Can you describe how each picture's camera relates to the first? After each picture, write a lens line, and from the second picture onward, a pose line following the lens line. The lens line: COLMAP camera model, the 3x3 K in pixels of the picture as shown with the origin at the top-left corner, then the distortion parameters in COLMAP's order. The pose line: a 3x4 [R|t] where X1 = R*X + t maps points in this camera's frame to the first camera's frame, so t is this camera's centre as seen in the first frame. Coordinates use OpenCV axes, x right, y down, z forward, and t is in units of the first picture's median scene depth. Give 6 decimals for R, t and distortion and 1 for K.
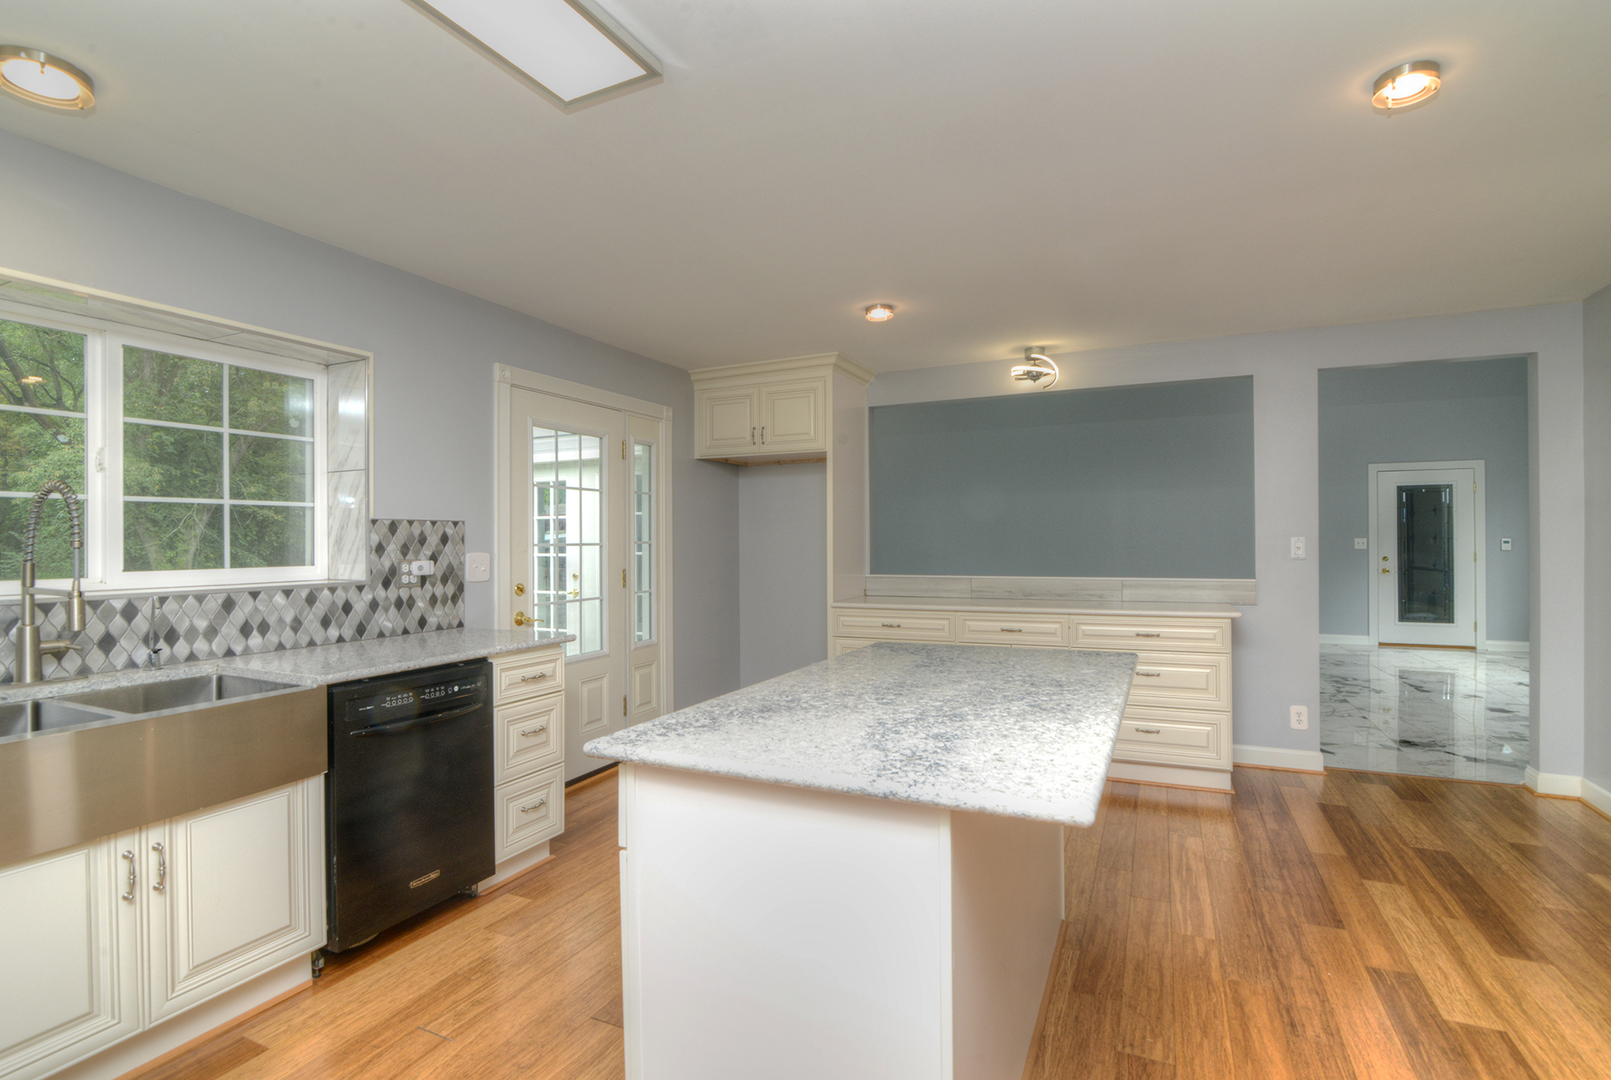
lens RADIAL K [[758.6, 0, 794.8], [0, 758.6, 540.3], [0, 0, 1]] dist [-0.020239, -0.000034]
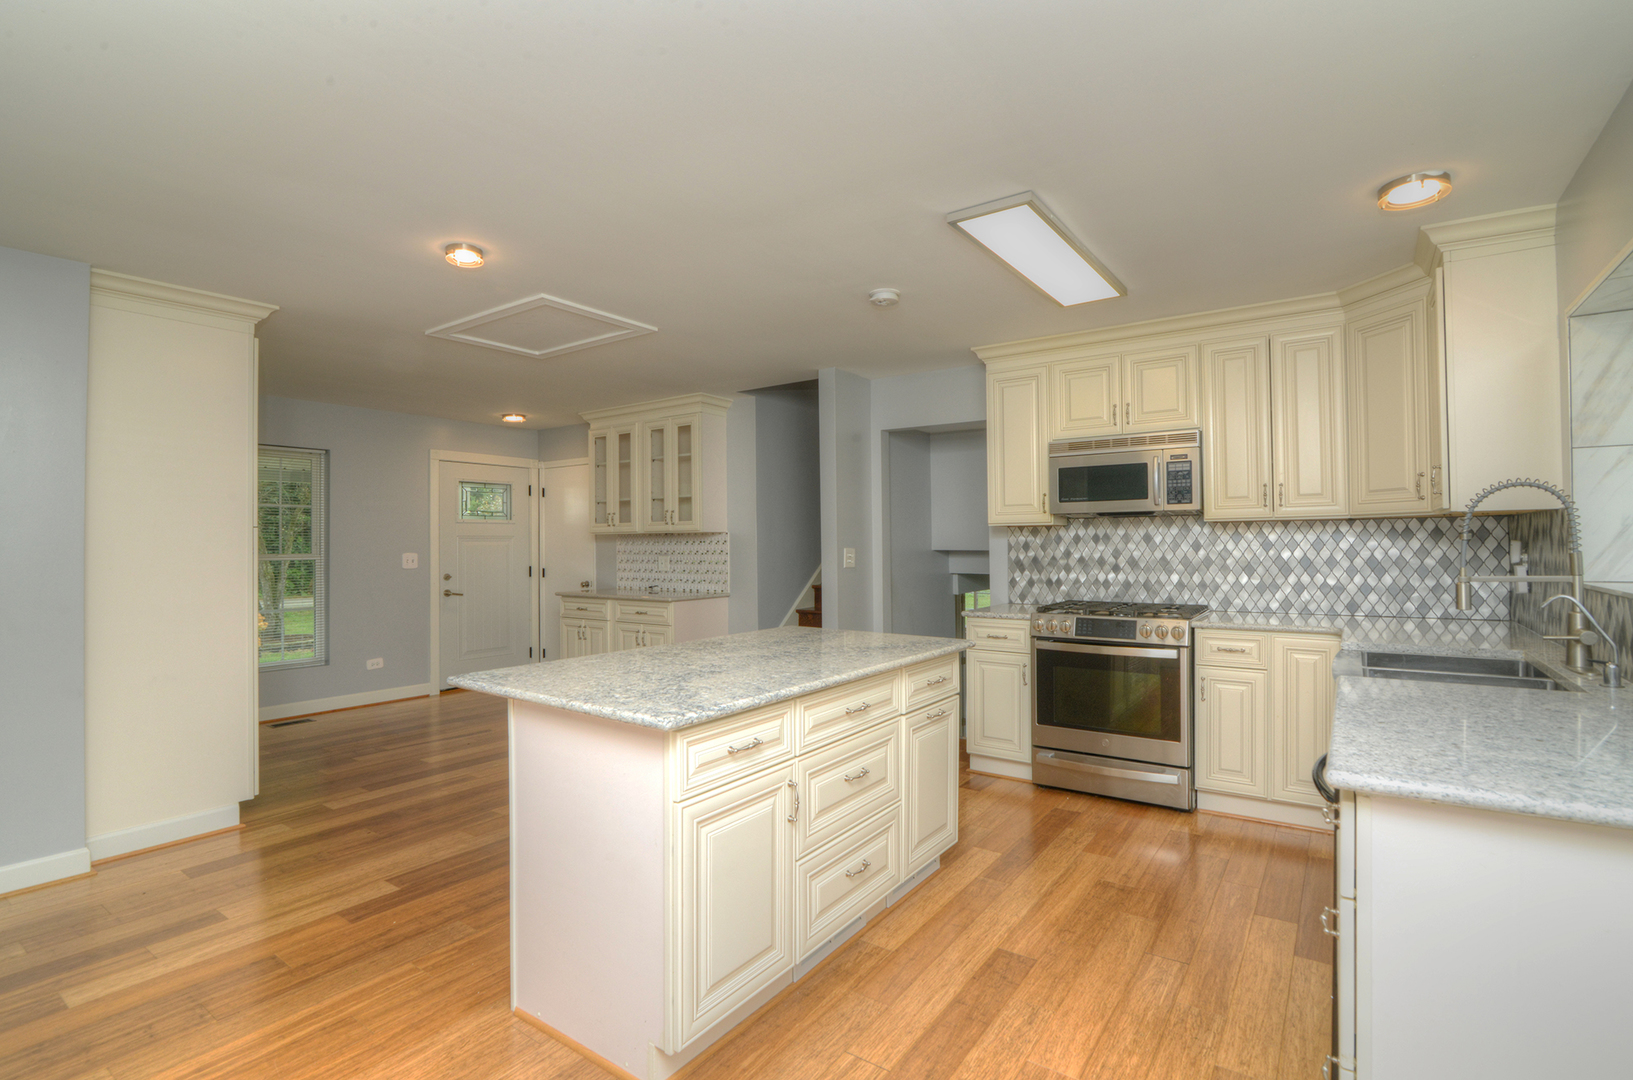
lens RADIAL K [[764.8, 0, 809.8], [0, 764.8, 540.8], [0, 0, 1]] dist [-0.019718, 0.000510]
pose [[-0.985253, 0.014384, 0.170497, -0.092614], [0.013716, 0.999893, -0.005093, 0.001892], [-0.170552, -0.002679, -0.985345, 1.464414]]
